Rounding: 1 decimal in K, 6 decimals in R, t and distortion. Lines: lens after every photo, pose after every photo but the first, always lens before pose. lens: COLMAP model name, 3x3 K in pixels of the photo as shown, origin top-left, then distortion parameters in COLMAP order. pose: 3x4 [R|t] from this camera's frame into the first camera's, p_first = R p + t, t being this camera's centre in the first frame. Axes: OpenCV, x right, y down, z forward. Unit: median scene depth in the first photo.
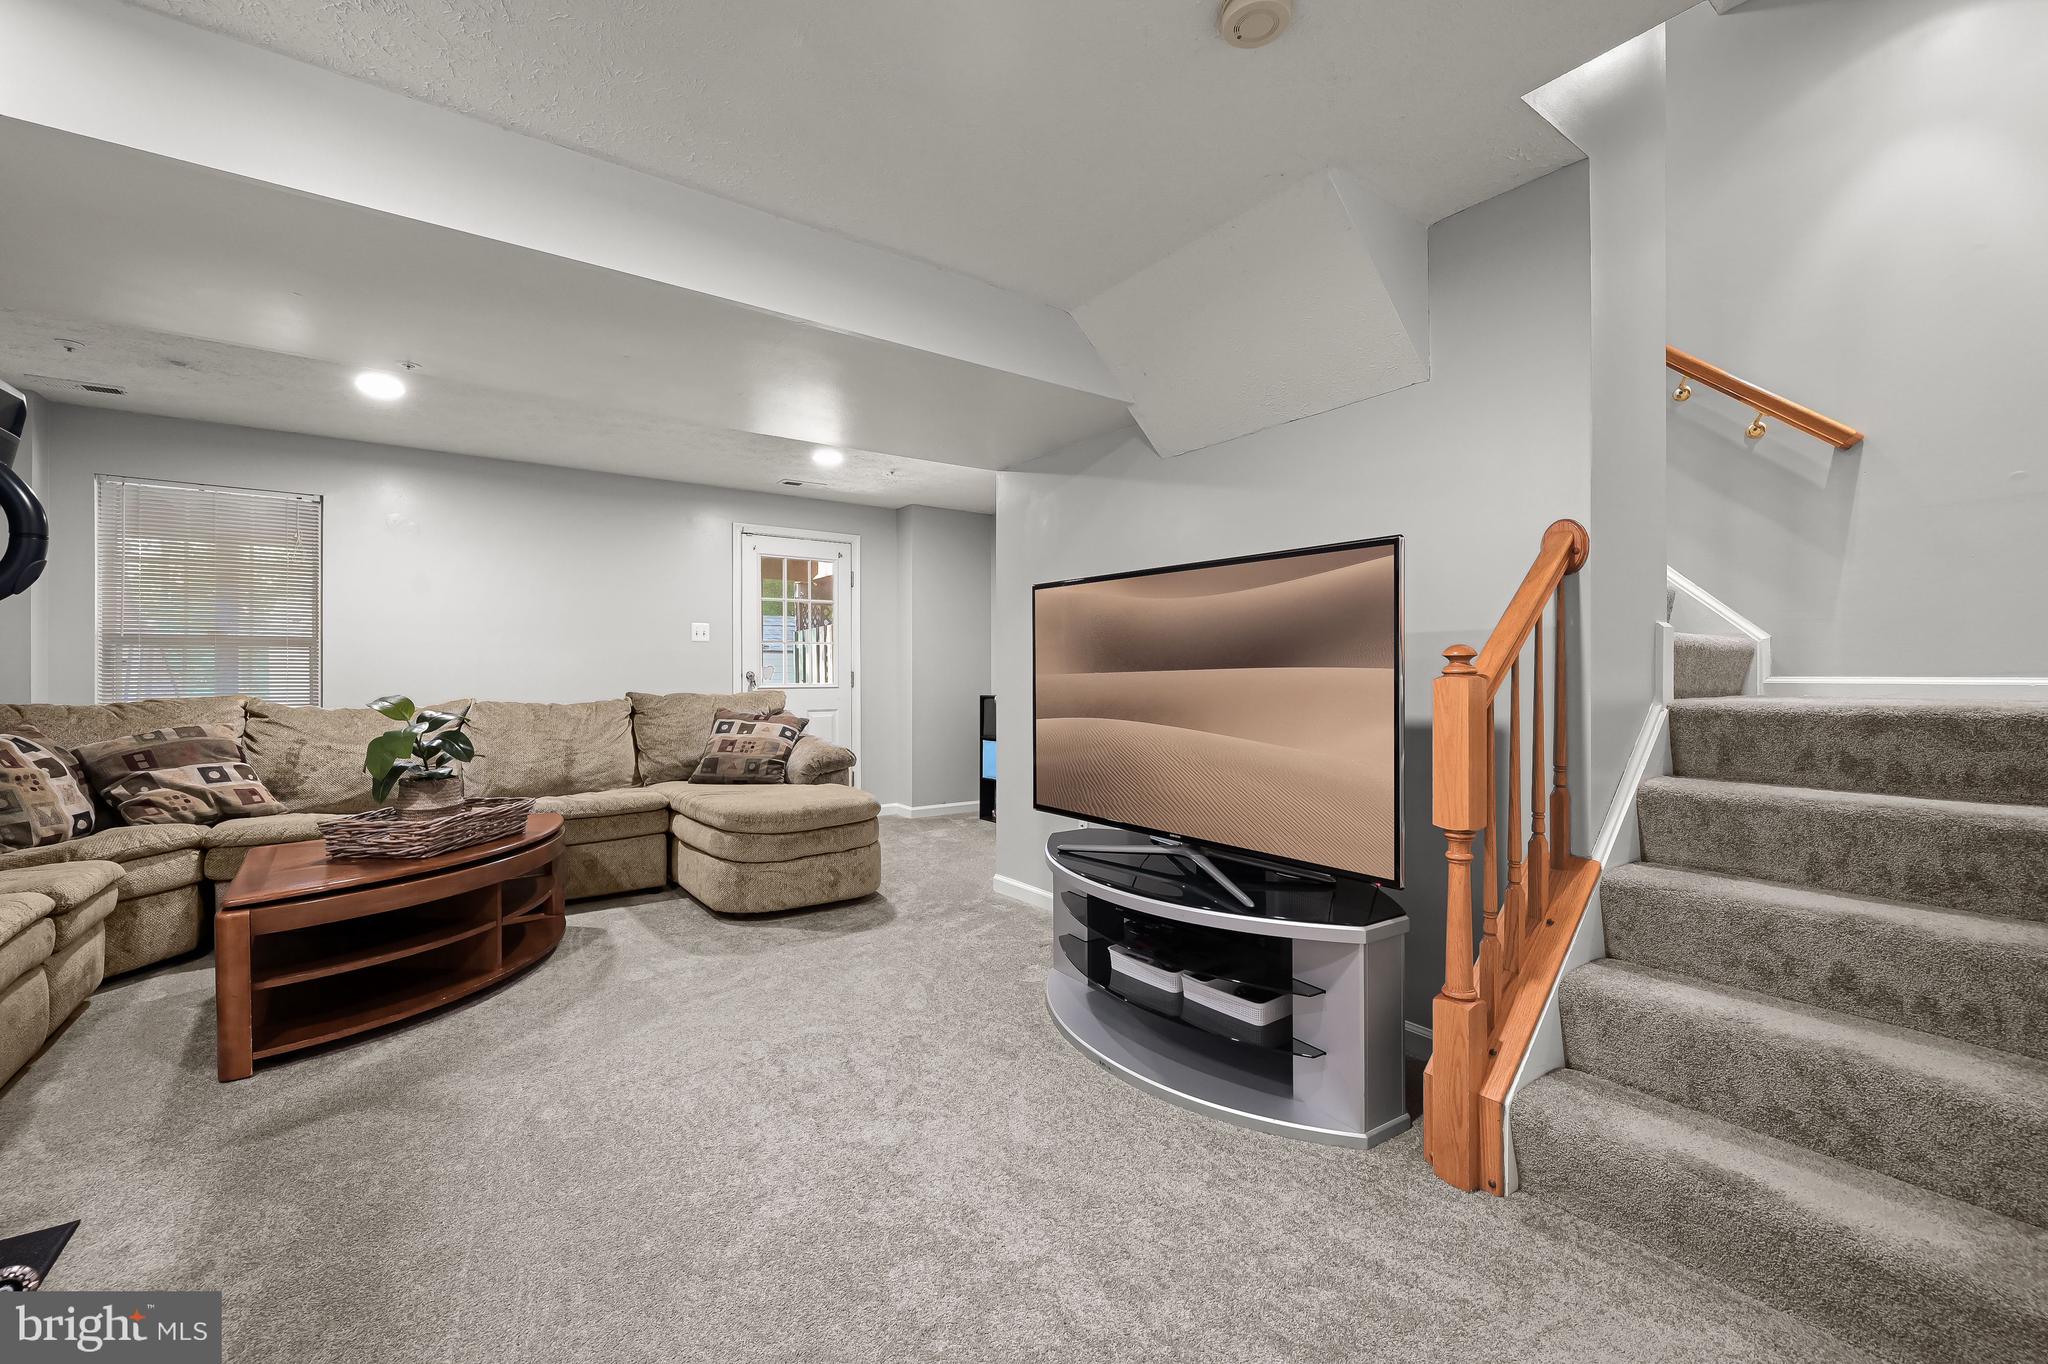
lens RADIAL K [[865.9, 0, 1030.8], [0, 865.9, 654.8], [0, 0, 1]] dist [-0.003605, -0.000525]
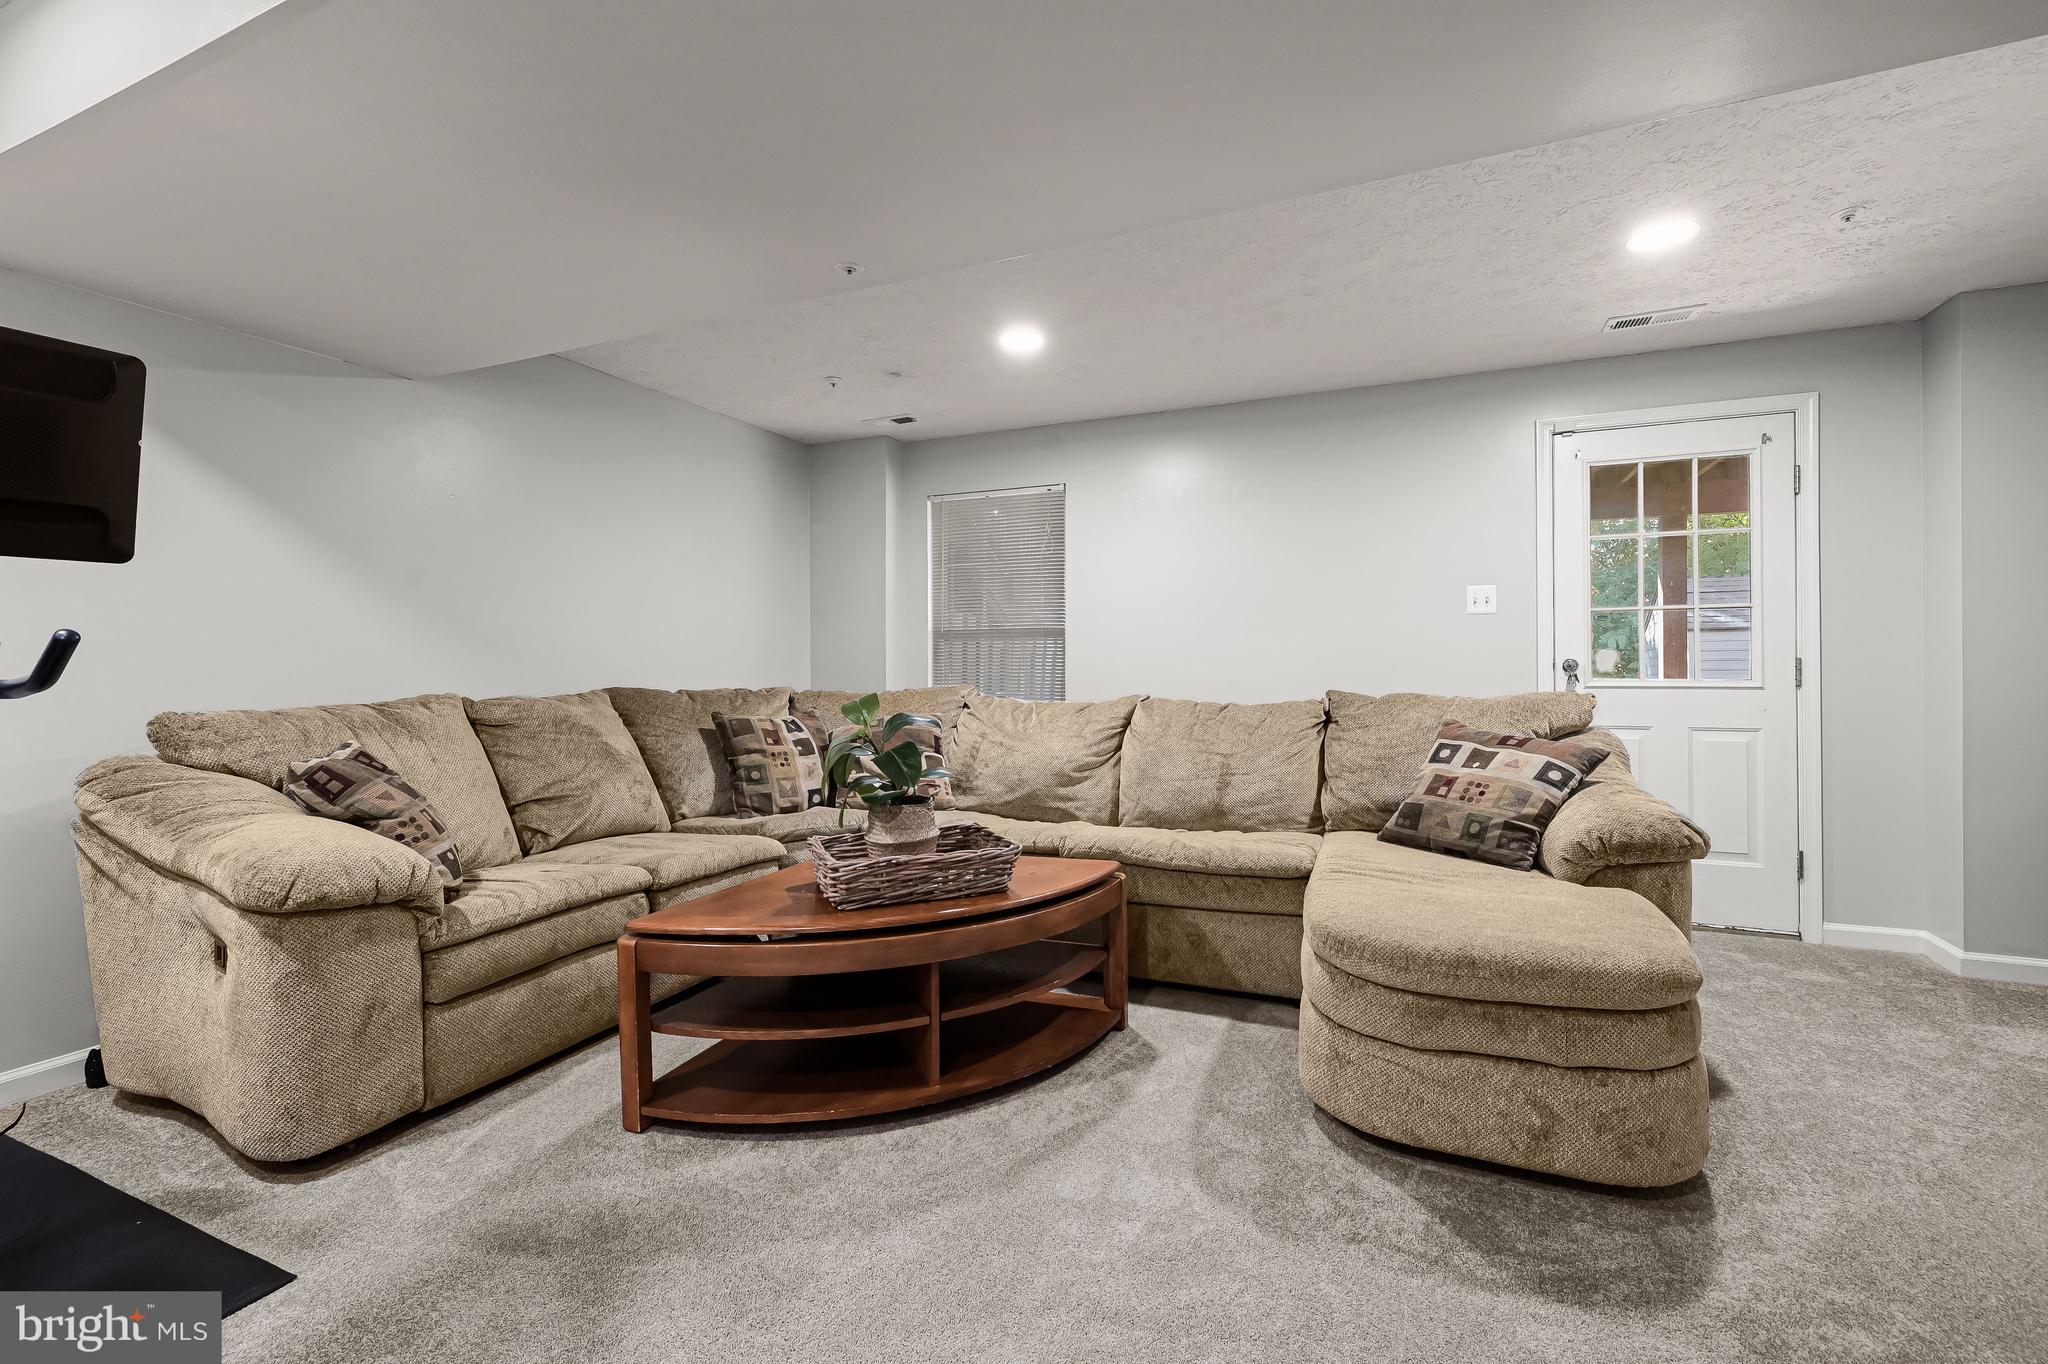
lens RADIAL K [[882.4, 0, 1022.6], [0, 882.4, 663.1], [0, 0, 1]] dist [-0.000429, -0.000335]
pose [[0.497280, -0.003709, -0.867582, 0.033586], [0.022889, 0.999699, 0.008845, 0.011510], [0.867288, -0.024256, 0.497216, 0.533854]]
